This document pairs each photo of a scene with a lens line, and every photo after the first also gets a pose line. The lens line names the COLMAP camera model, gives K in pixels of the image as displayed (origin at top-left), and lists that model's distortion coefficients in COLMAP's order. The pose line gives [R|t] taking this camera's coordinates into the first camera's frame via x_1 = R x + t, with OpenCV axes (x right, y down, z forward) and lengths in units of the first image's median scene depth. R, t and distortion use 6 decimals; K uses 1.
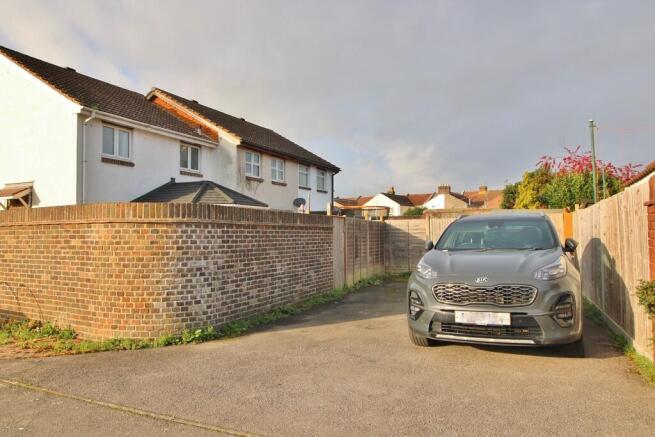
lens RADIAL K [[473.9, 0, 327.5], [0, 473.9, 218.5], [0, 0, 1]] dist [-0.000525, -0.000137]
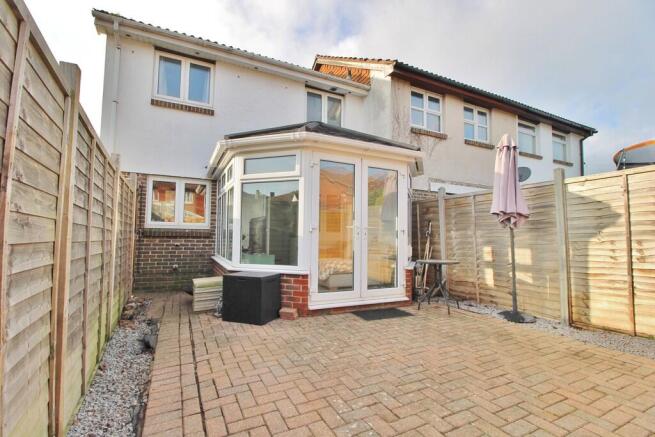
lens RADIAL K [[305.4, 0, 325.1], [0, 305.4, 217.4], [0, 0, 1]] dist [0.000389, -0.013408]
pose [[0.783596, -0.027558, -0.620659, -0.012740], [0.008350, 0.999393, -0.033832, 0.038550], [0.621215, 0.021329, 0.783350, 0.561111]]
